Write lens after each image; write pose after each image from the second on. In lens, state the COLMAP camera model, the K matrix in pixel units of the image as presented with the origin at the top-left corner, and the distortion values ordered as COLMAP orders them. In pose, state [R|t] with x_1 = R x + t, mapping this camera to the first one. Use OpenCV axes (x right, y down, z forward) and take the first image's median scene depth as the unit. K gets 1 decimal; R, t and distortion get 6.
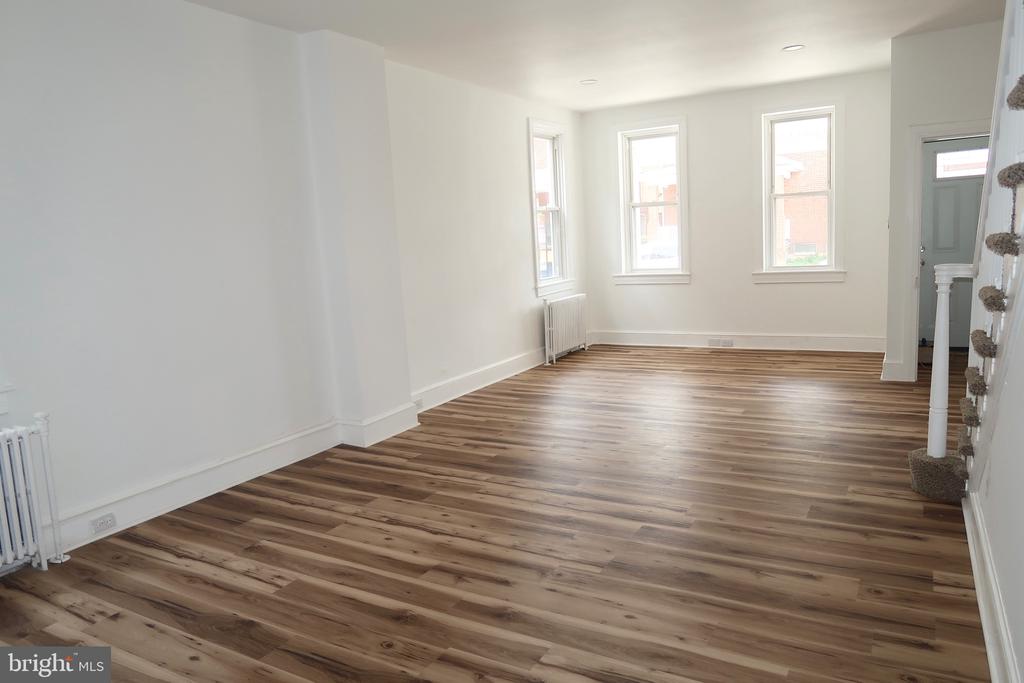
lens RADIAL K [[704.3, 0, 514.5], [0, 704.3, 339.4], [0, 0, 1]] dist [-0.029924, 0.000036]
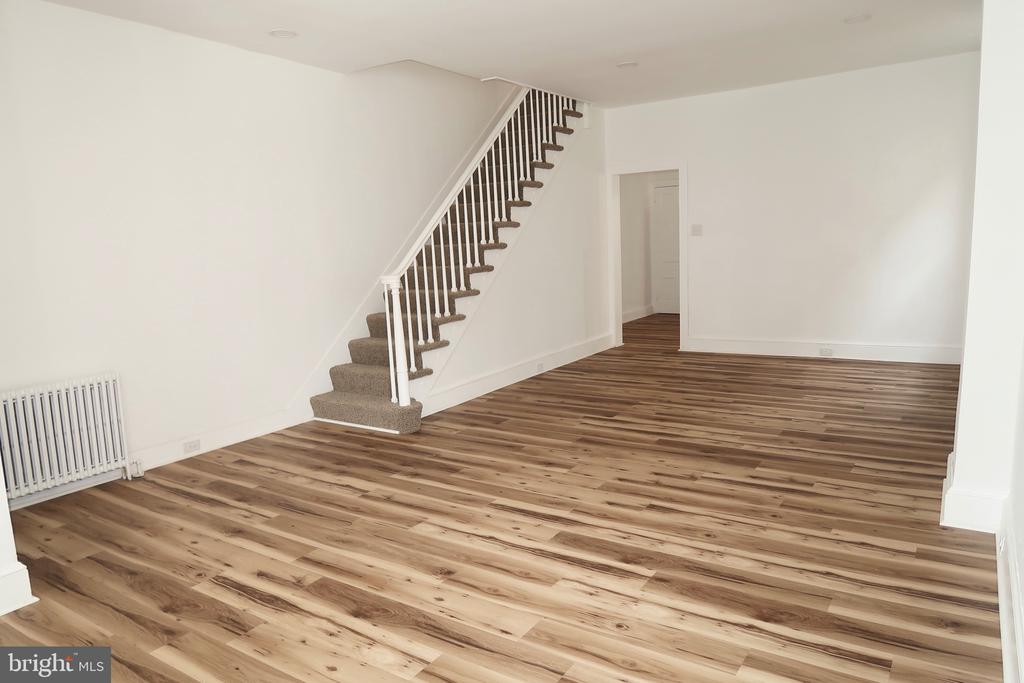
lens RADIAL K [[704.3, 0, 514.5], [0, 704.3, 339.4], [0, 0, 1]] dist [-0.029924, 0.000036]
pose [[-0.993472, 0.091519, 0.068103, 0.236470], [0.107404, 0.951578, 0.288034, -0.328573], [-0.038445, 0.293468, -0.955196, 2.109683]]
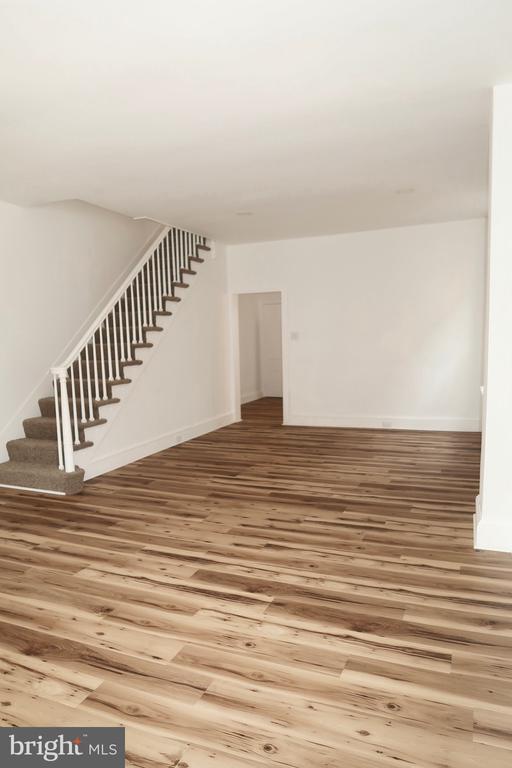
lens RADIAL K [[528.3, 0, 253.1], [0, 528.3, 381.4], [0, 0, 1]] dist [-0.029924, 0.000036]
pose [[-0.988378, 0.093916, -0.119536, 0.247387], [0.063150, 0.968937, 0.239108, -0.322151], [0.138279, 0.228780, -0.963607, 2.083981]]
